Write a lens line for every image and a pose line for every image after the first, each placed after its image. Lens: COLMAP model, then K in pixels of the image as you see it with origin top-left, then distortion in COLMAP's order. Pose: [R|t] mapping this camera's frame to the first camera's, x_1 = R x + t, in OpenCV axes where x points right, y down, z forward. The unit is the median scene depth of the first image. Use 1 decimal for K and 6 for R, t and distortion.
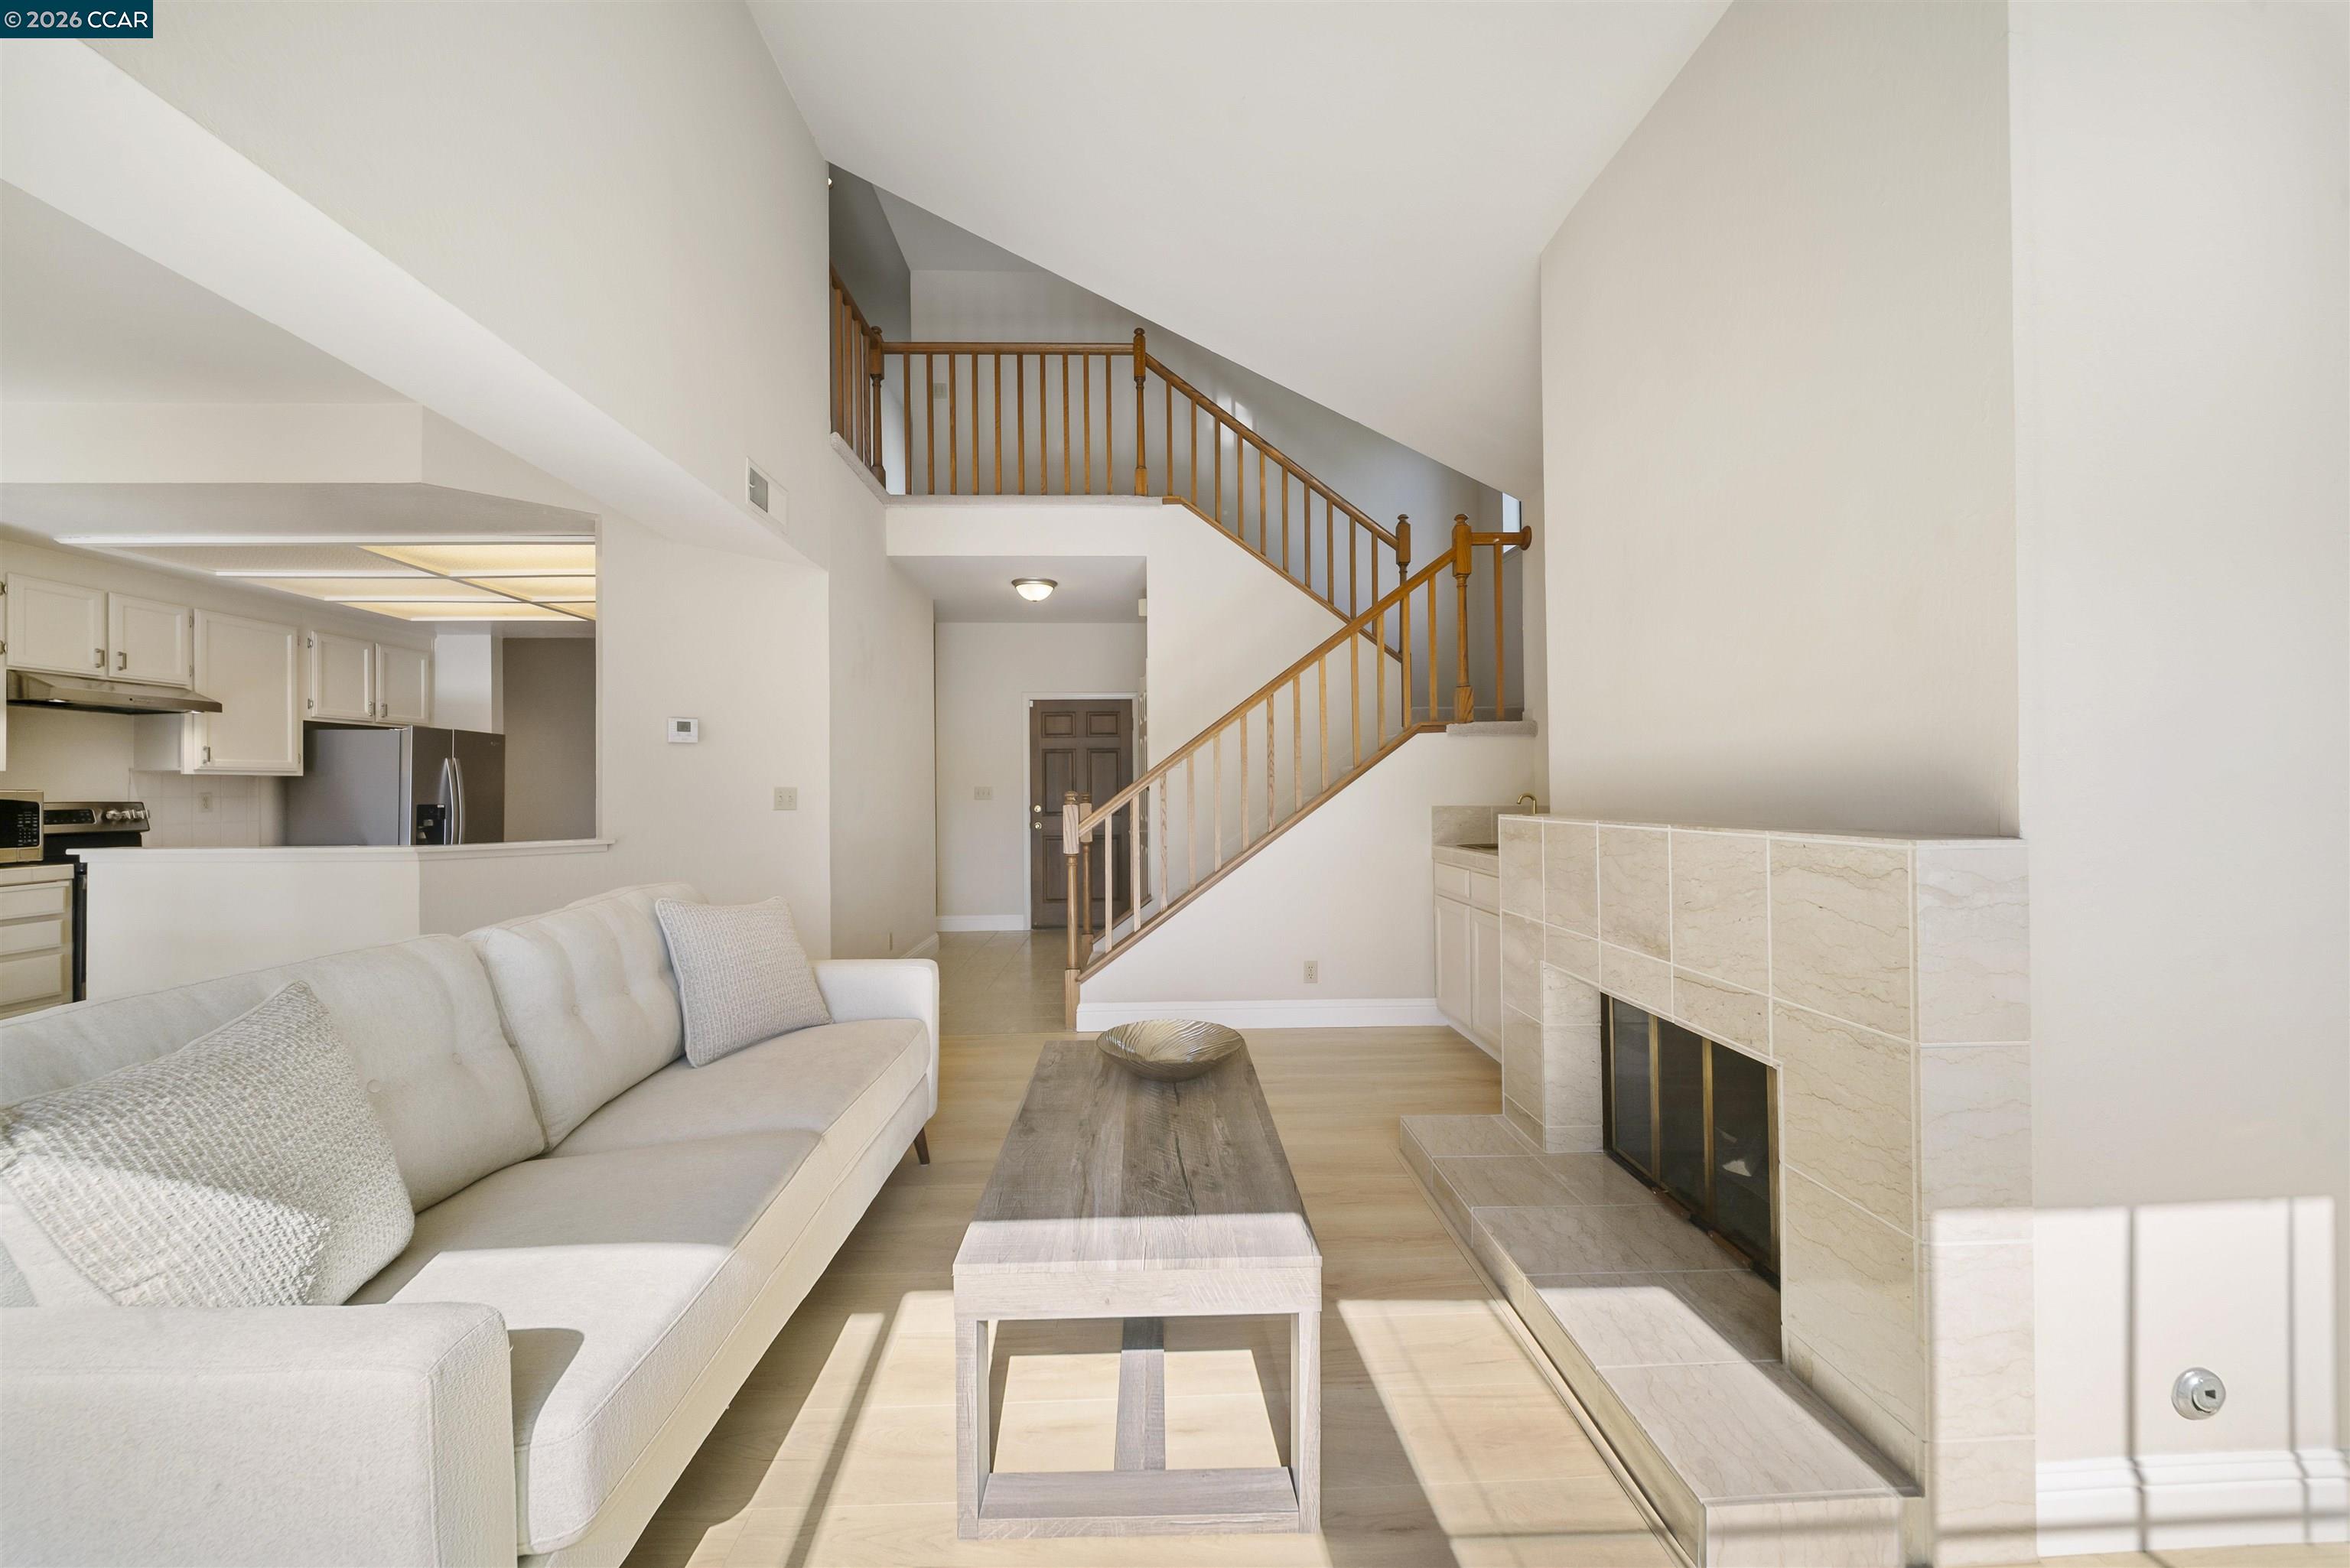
lens RADIAL K [[863.7, 0, 1168.5], [0, 863.7, 785.0], [0, 0, 1]] dist [0.007393, -0.005859]
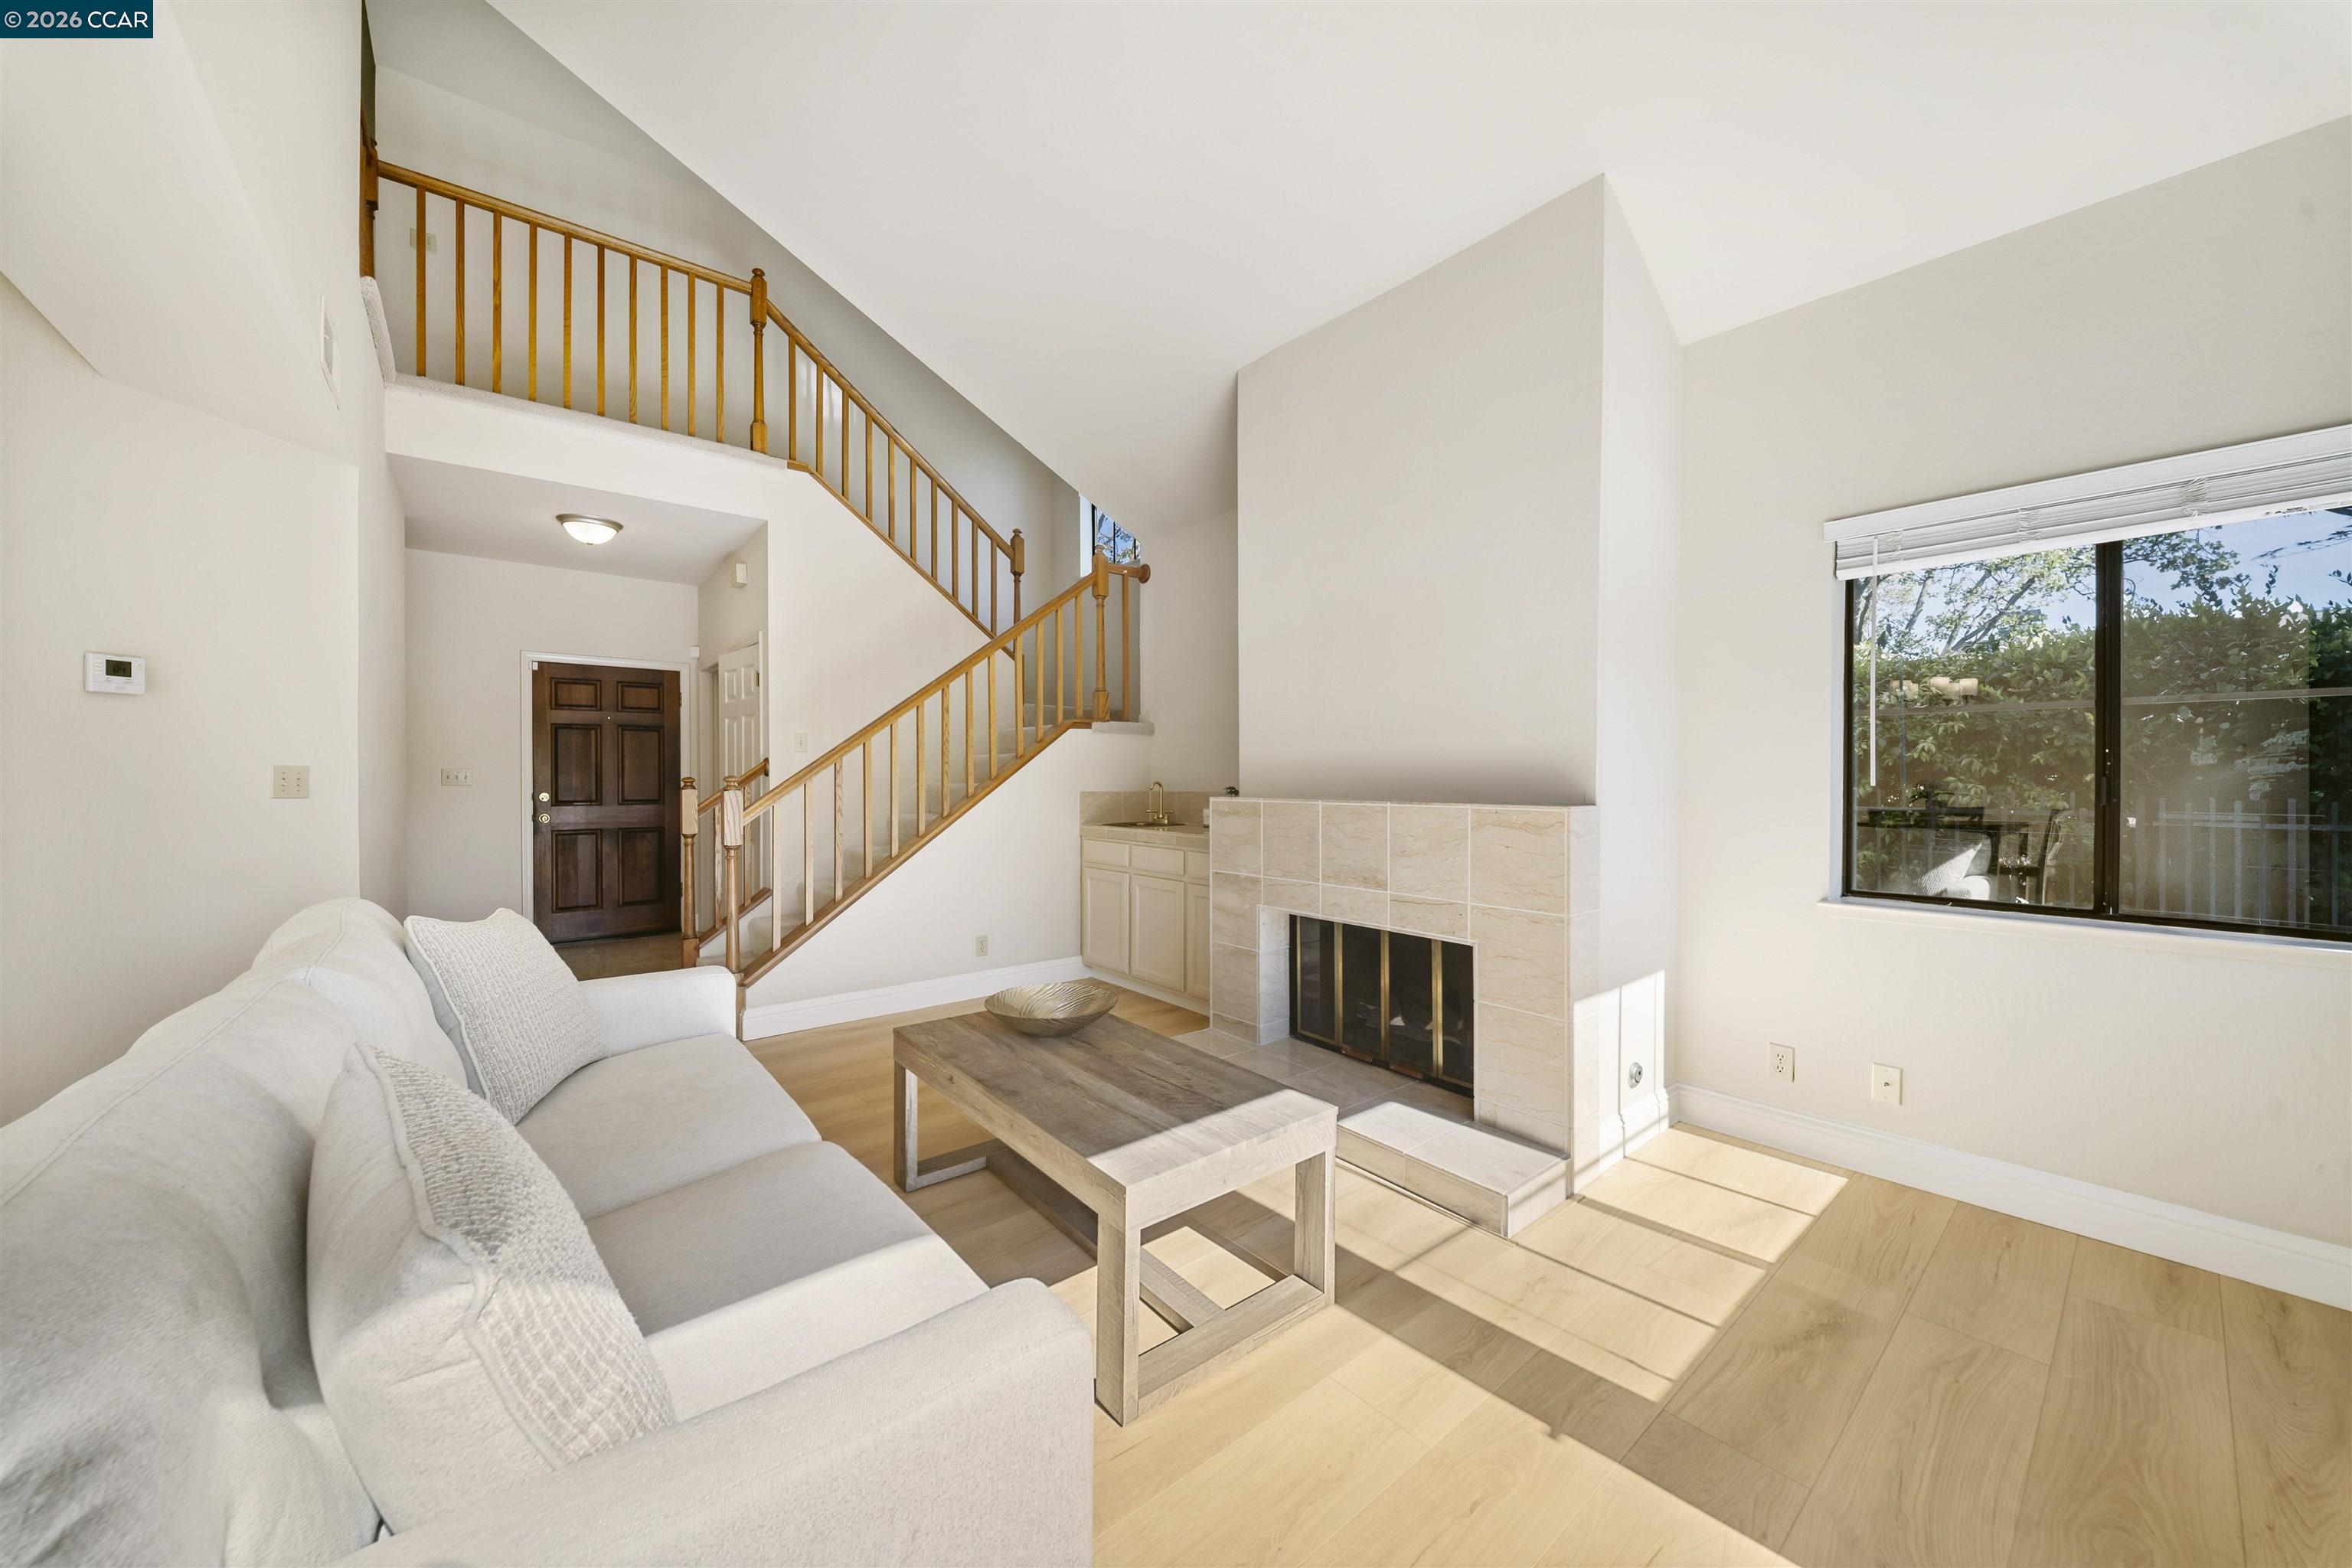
lens RADIAL K [[835.2, 0, 1176.0], [0, 835.2, 784.0], [0, 0, 1]] dist [0.018596, -0.014632]
pose [[0.791016, 0.004566, 0.611779, -0.387155], [-0.012231, 0.999890, 0.008353, 0.004434], [-0.611674, -0.014090, 0.790985, 0.038971]]
